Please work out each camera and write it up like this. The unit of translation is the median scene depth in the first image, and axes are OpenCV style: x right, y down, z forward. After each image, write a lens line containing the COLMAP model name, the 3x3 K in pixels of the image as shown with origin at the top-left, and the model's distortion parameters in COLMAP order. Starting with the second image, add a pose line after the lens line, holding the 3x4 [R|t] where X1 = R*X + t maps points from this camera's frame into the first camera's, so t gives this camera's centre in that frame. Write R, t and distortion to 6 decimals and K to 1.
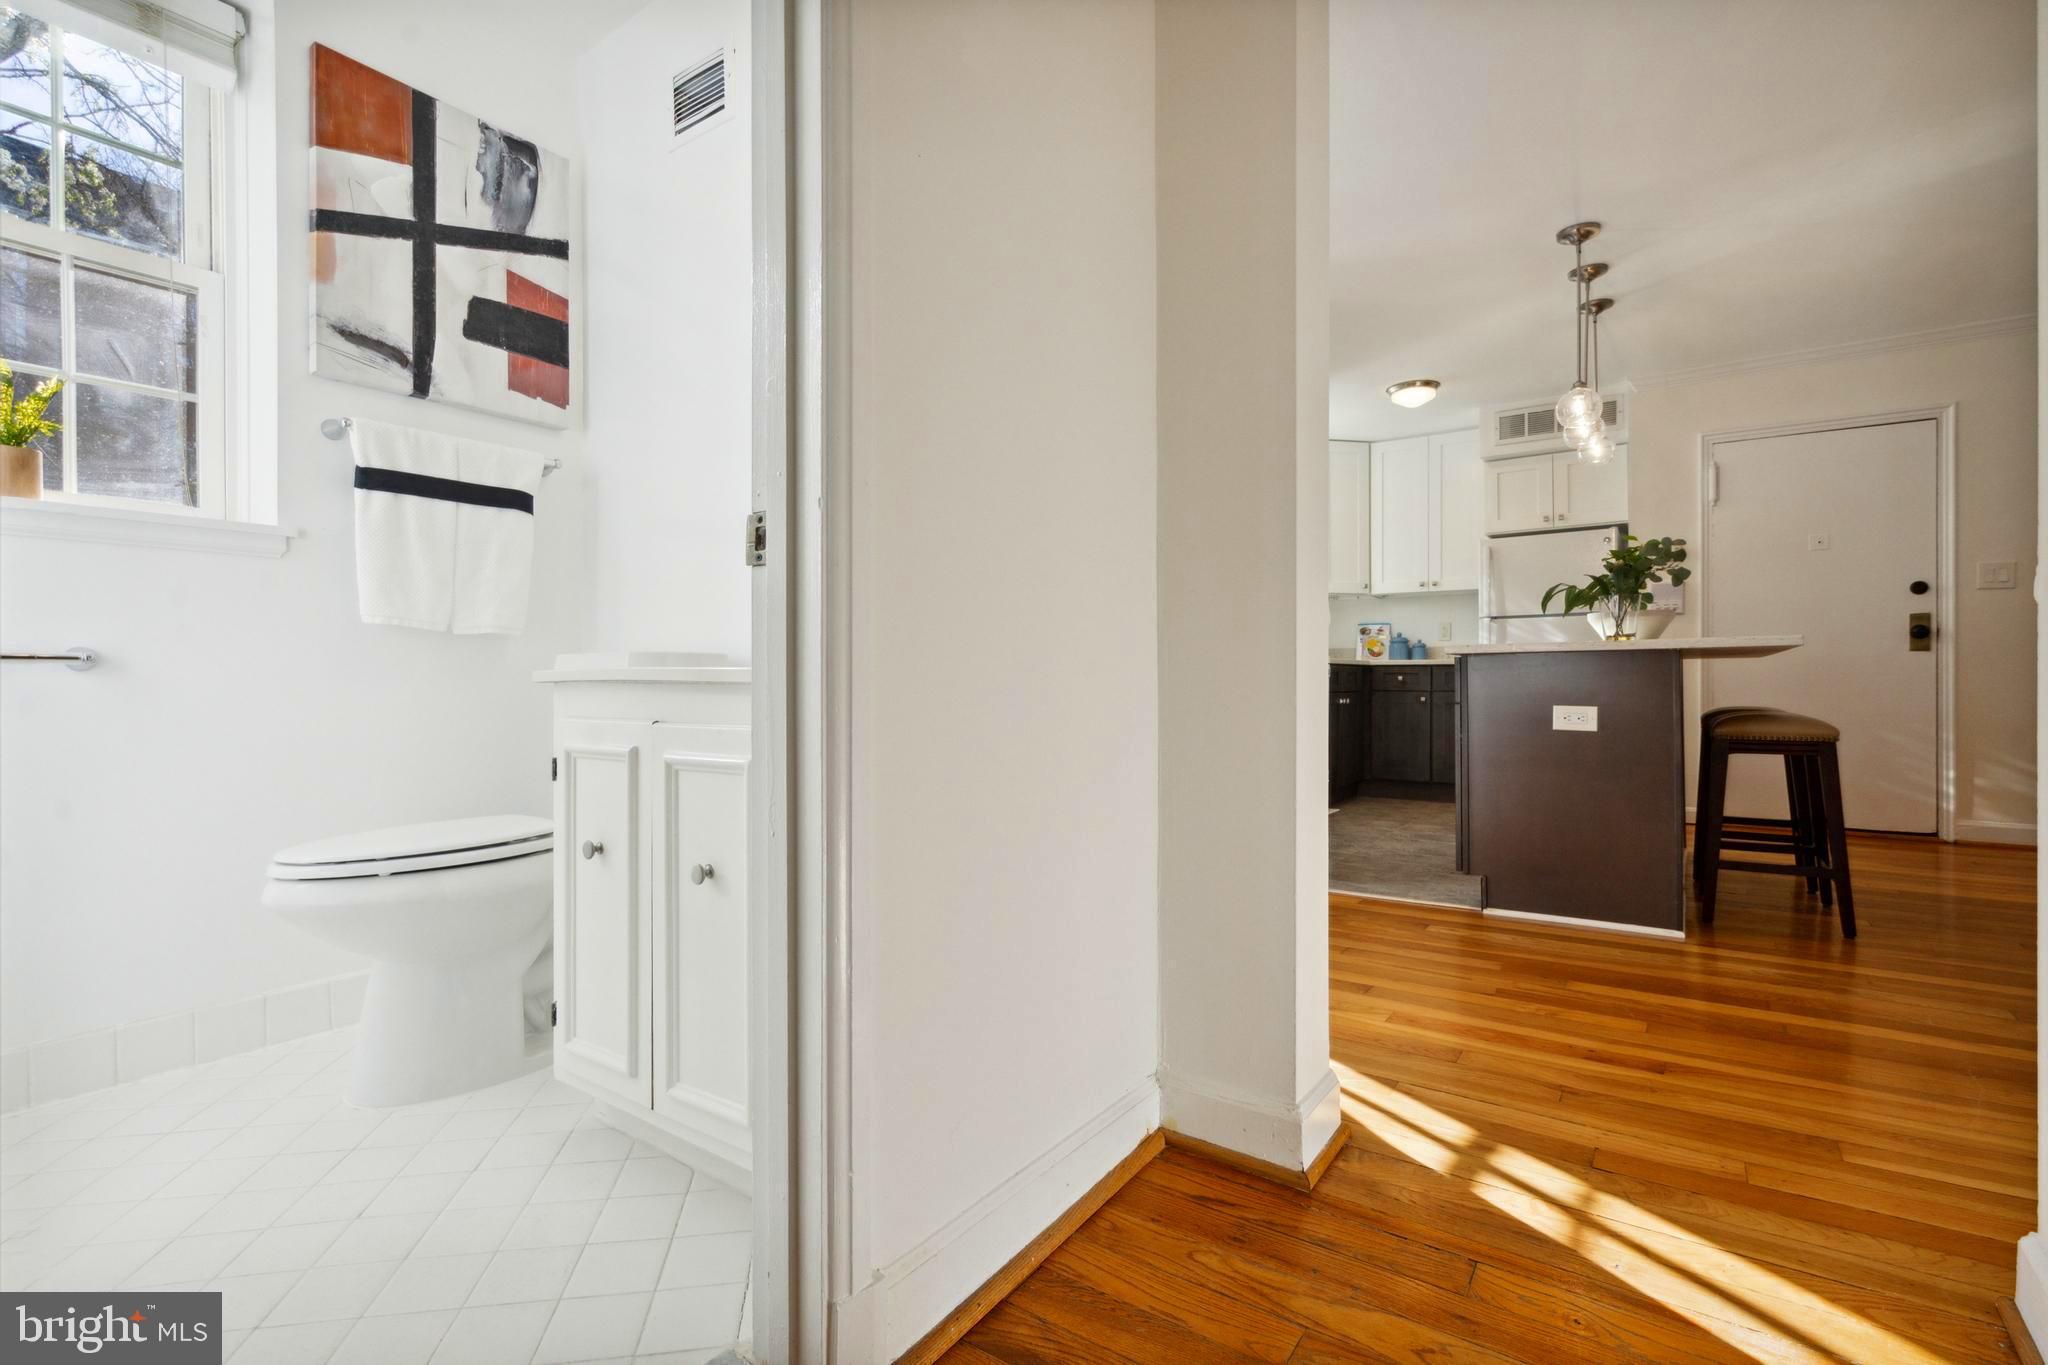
lens RADIAL K [[939.2, 0, 1018.5], [0, 939.2, 681.1], [0, 0, 1]] dist [-0.005092, 0.001949]
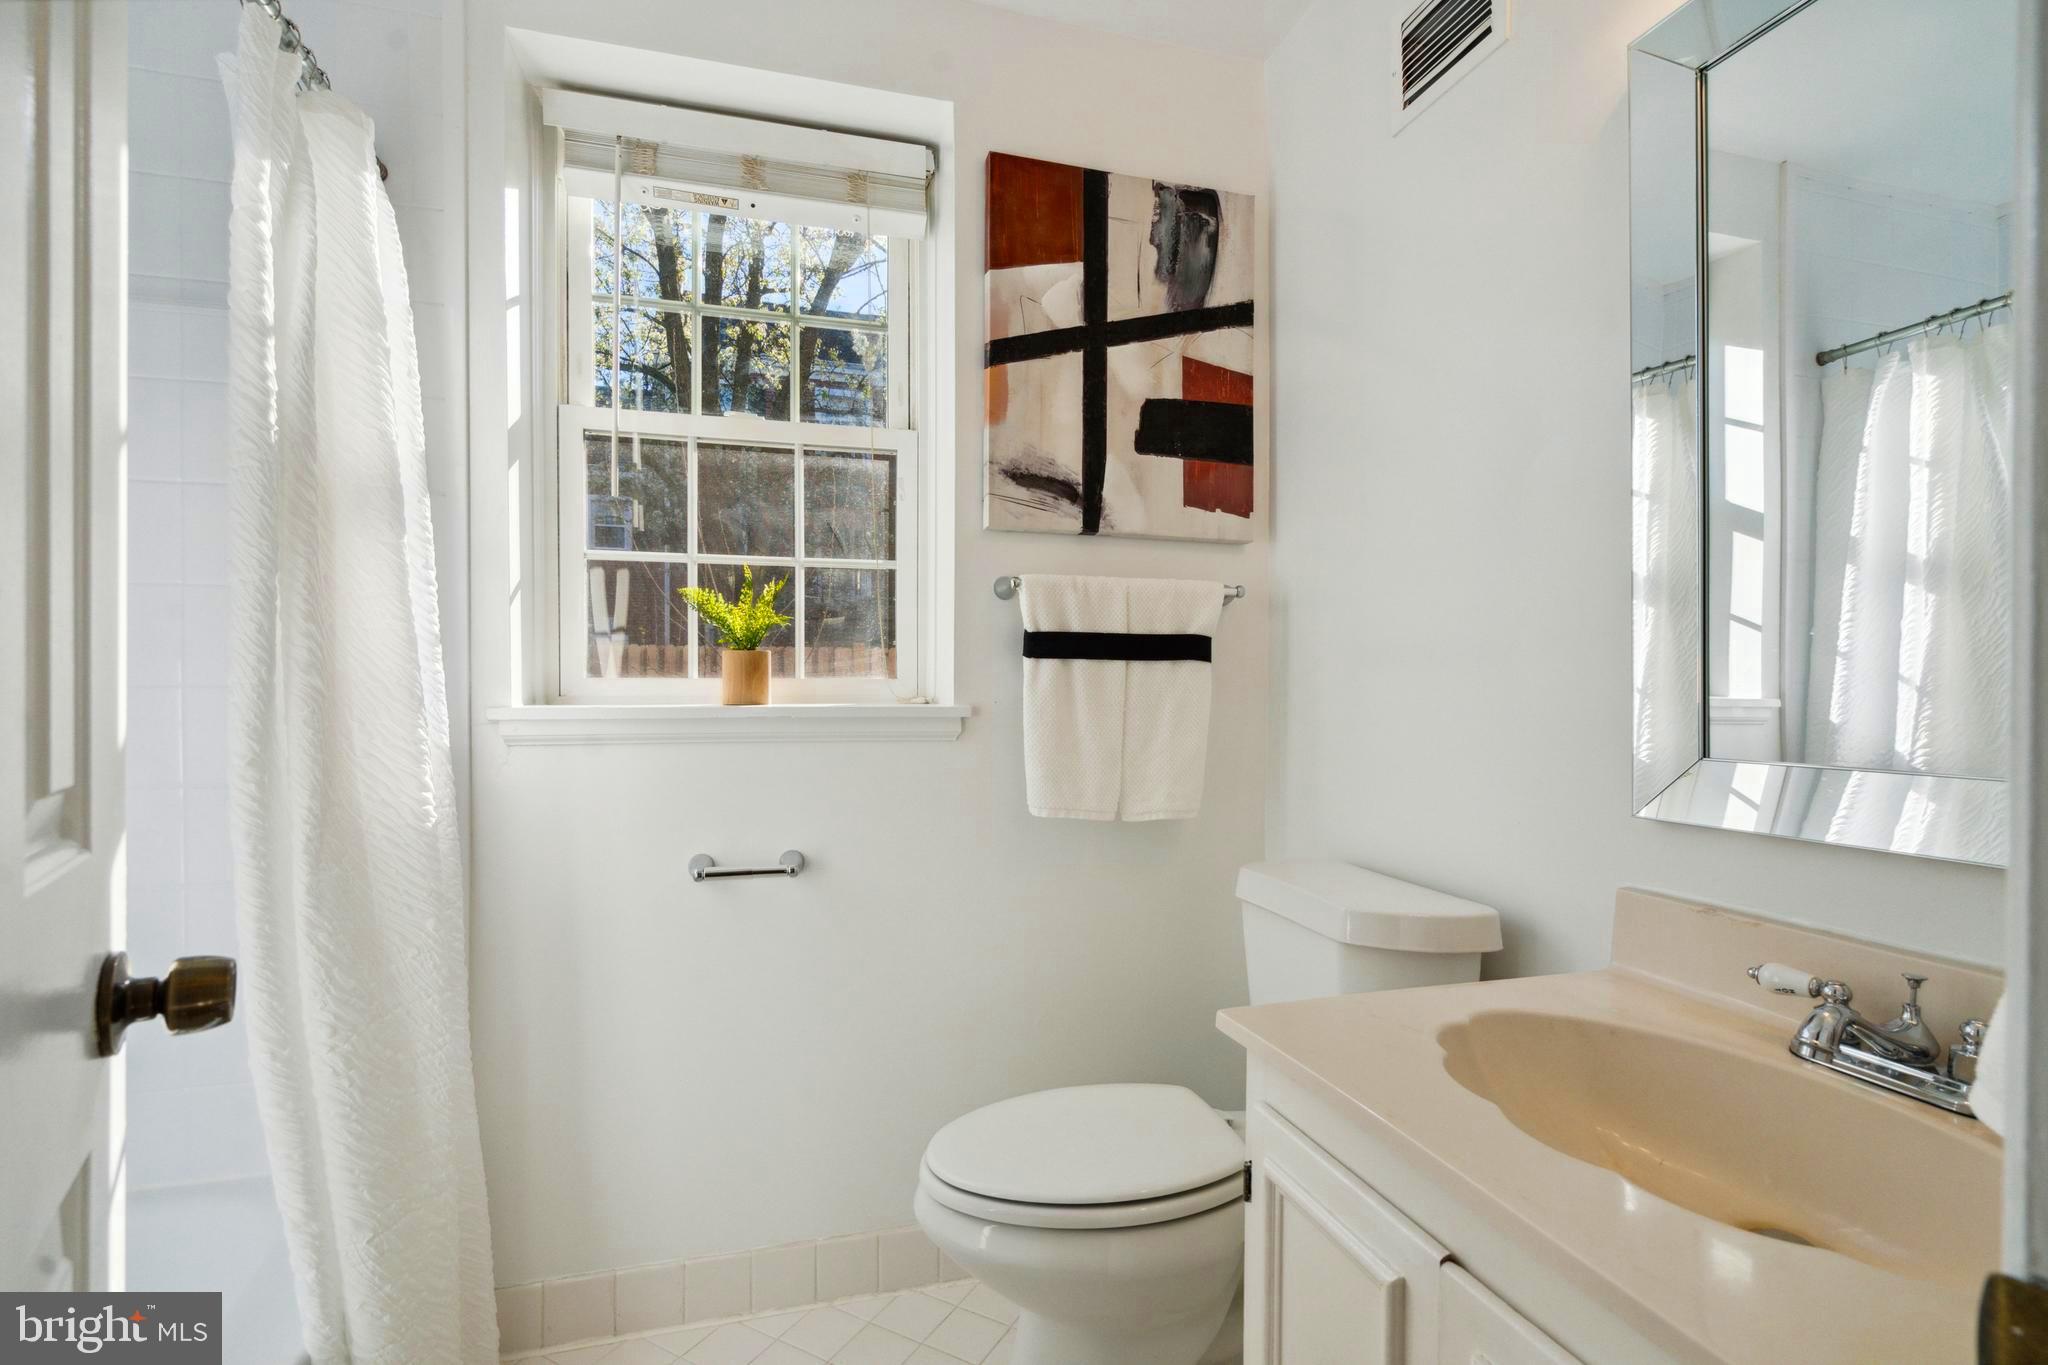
lens RADIAL K [[939.2, 0, 1013.4], [0, 939.2, 700.6], [0, 0, 1]] dist [-0.005092, 0.001949]
pose [[0.782336, 0.008050, -0.622804, -0.169874], [-0.004816, 0.999965, 0.006876, -0.162460], [0.622838, -0.002380, 0.782347, 0.303667]]
